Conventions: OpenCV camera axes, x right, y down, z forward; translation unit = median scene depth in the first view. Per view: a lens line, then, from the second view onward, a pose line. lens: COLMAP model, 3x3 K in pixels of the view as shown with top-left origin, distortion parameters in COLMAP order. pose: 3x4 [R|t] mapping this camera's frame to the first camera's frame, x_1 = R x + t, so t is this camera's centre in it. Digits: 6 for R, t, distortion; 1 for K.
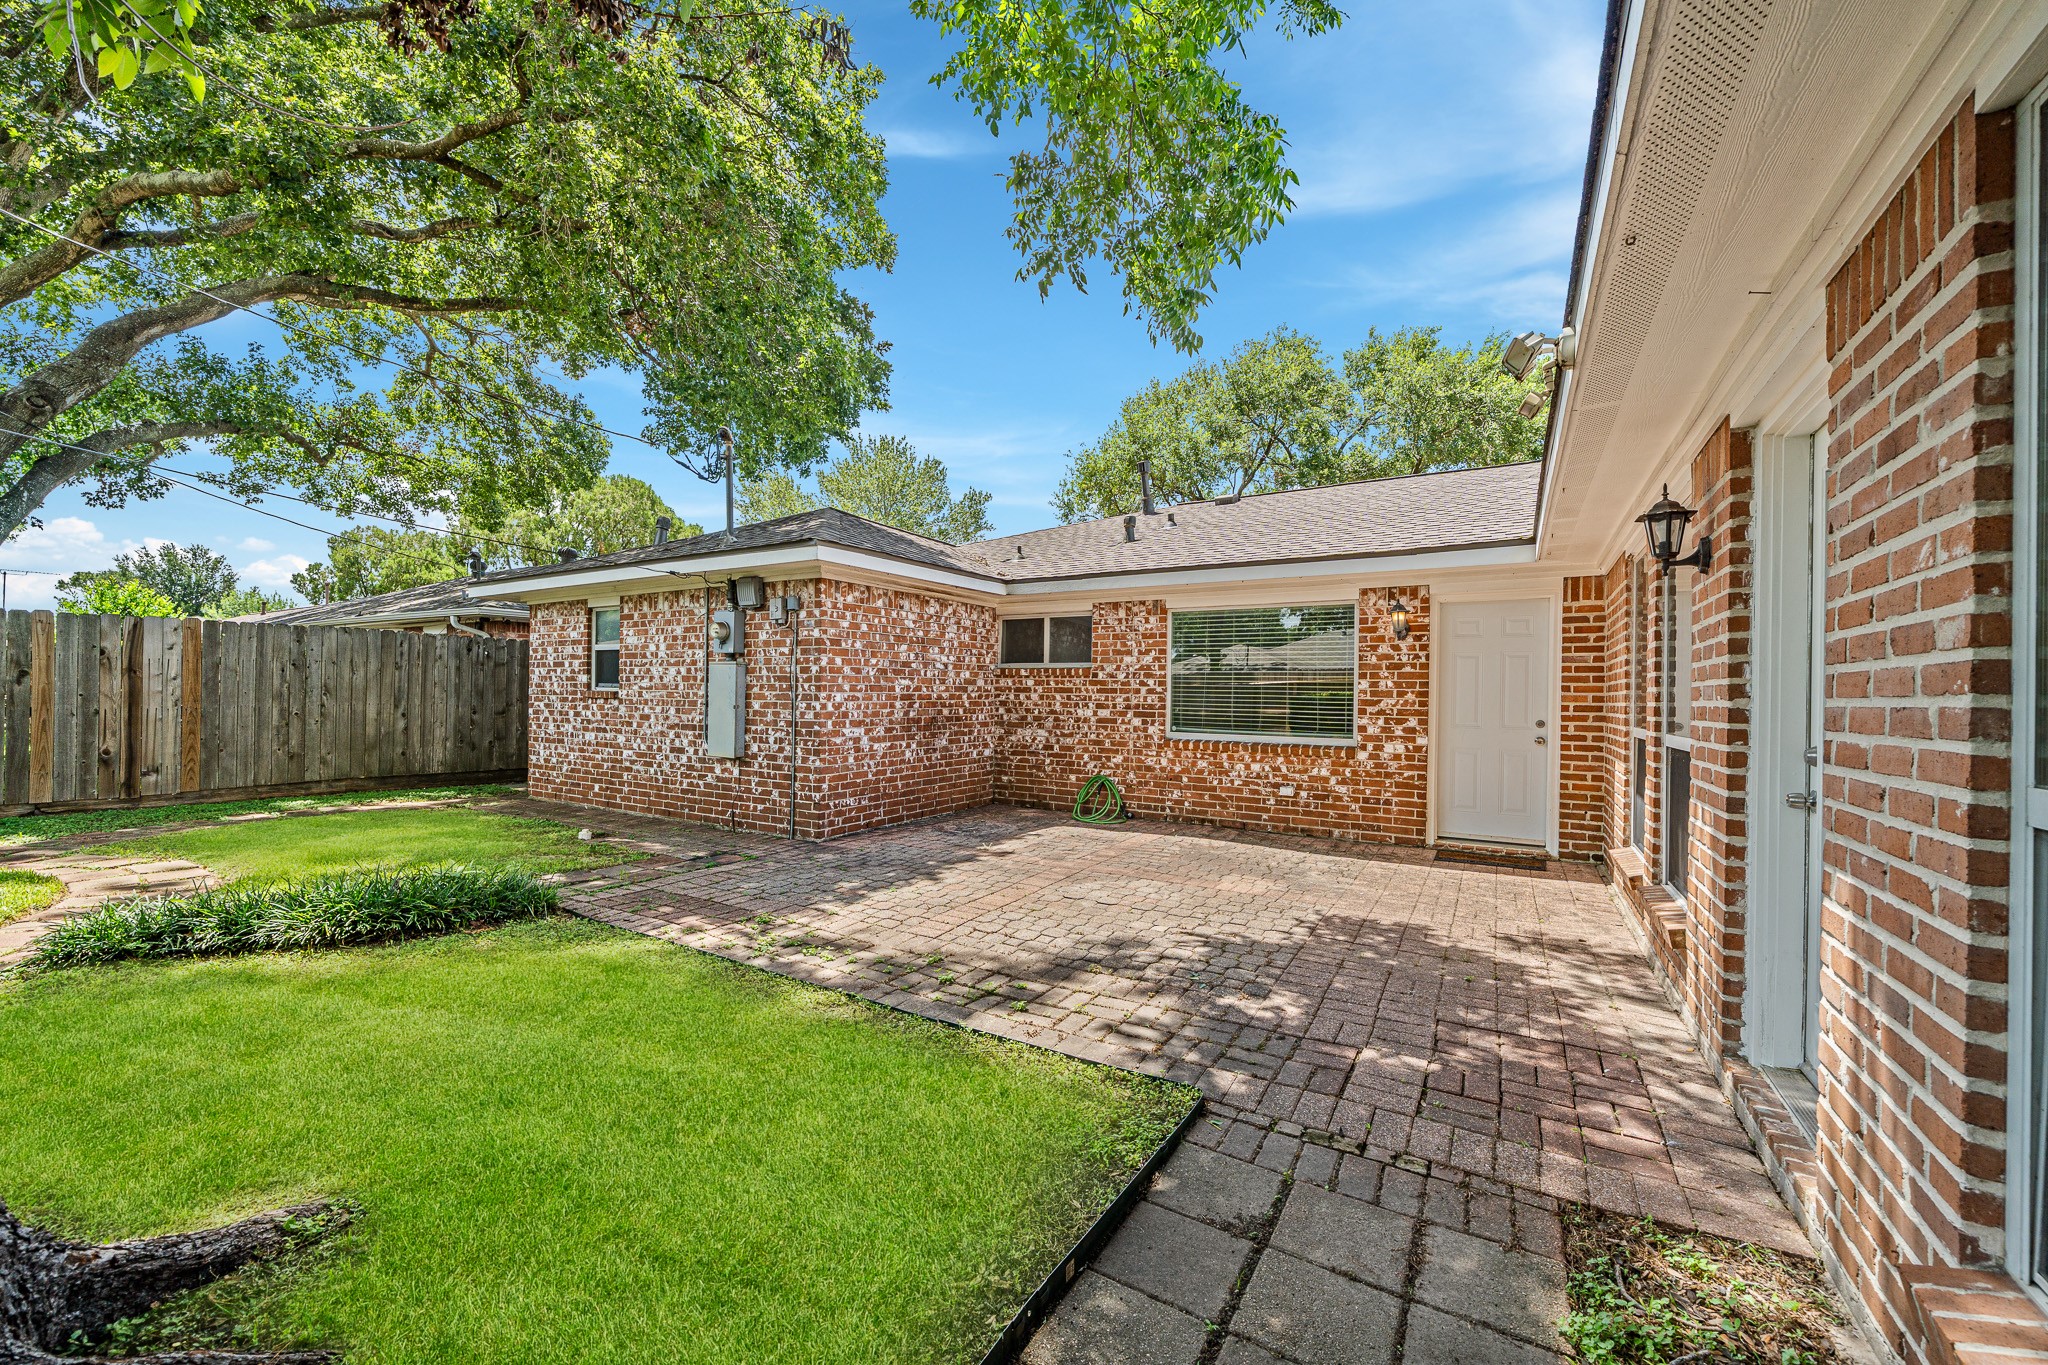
lens RADIAL K [[787.0, 0, 1026.5], [0, 787.0, 692.1], [0, 0, 1]] dist [0.001216, 0.000030]
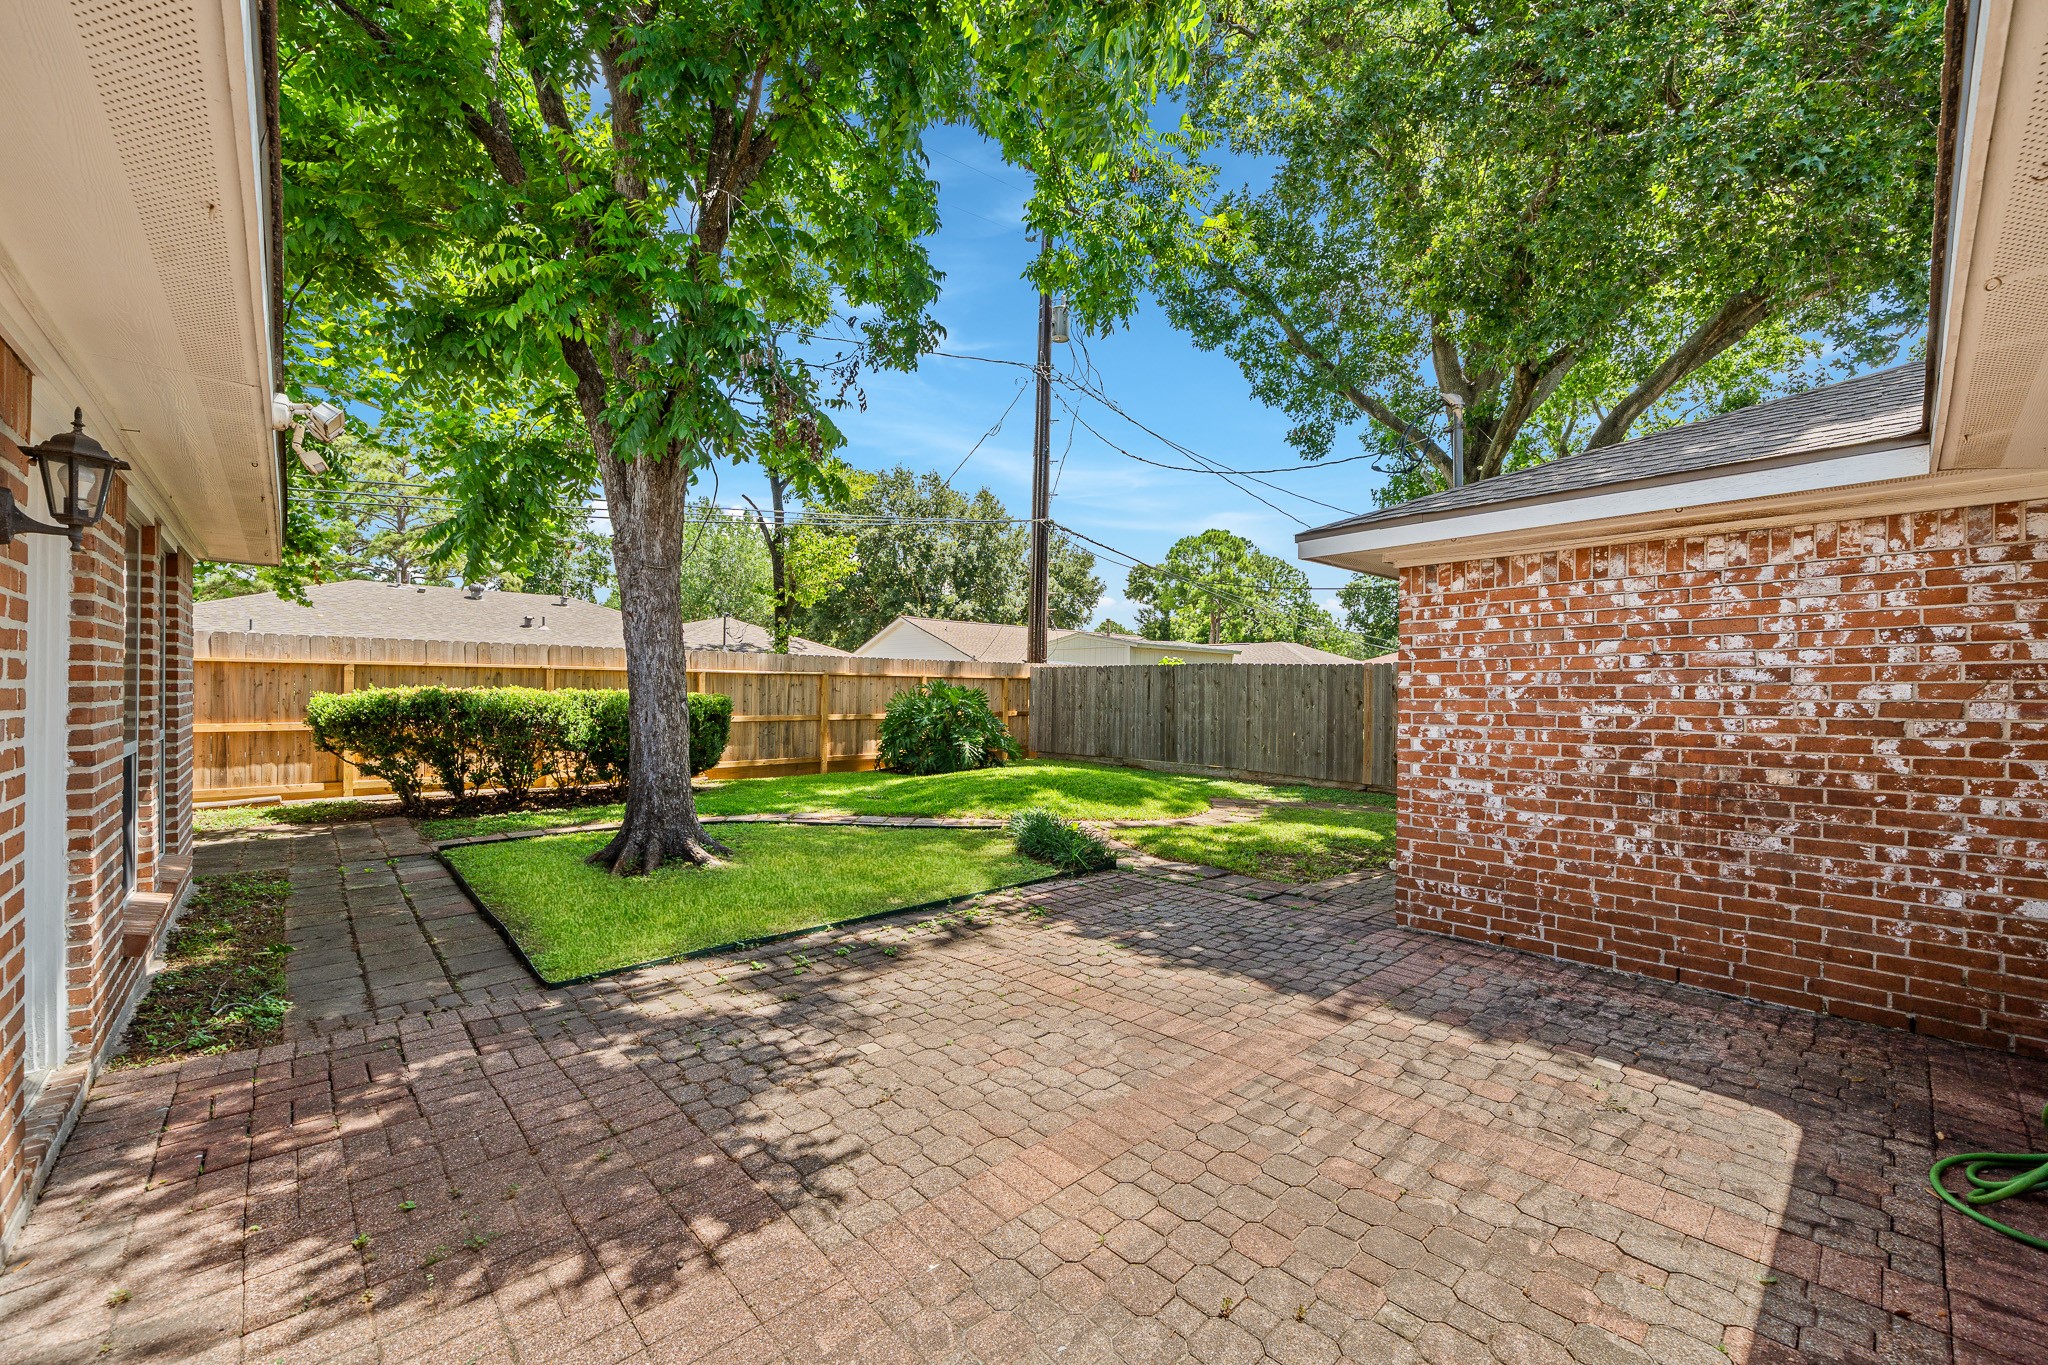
lens RADIAL K [[806.6, 0, 1023.9], [0, 806.6, 681.6], [0, 0, 1]] dist [0.000839, -0.000029]
pose [[-0.275735, -0.020384, -0.961018, 0.478356], [-0.002266, 0.999786, -0.020556, -0.019594], [0.961231, -0.003491, -0.275722, 0.743997]]
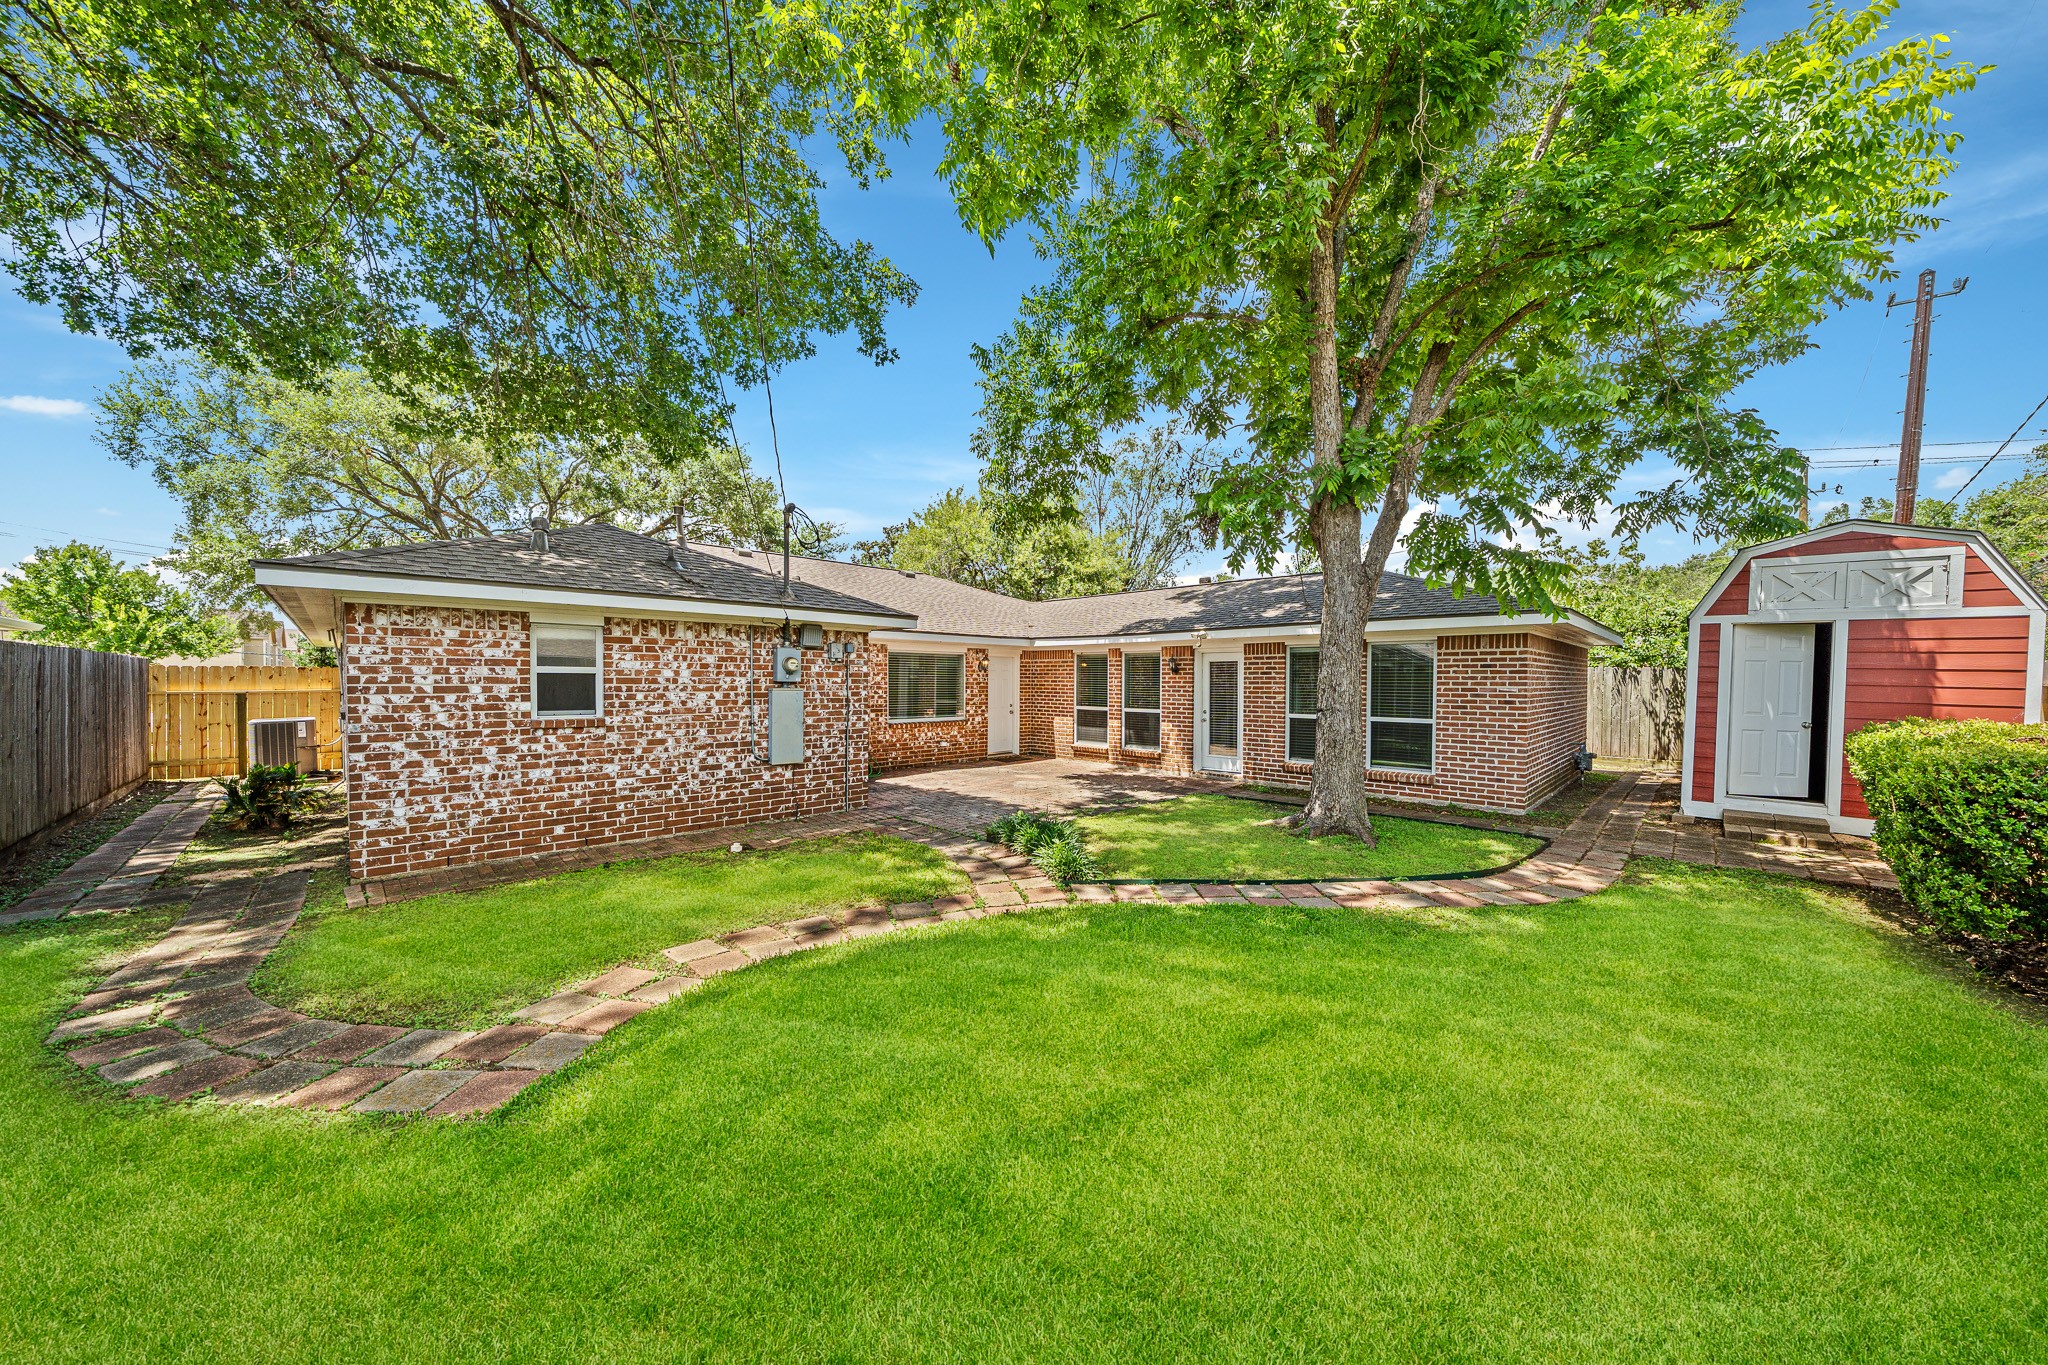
lens RADIAL K [[711.4, 0, 1024.0], [0, 711.4, 685.3], [0, 0, 1]] dist [0.000057, 0.000008]
pose [[0.223987, -0.023298, 0.974314, -1.323262], [-0.008483, 0.999630, 0.025853, -0.071638], [-0.974555, -0.014056, 0.223706, 0.350725]]
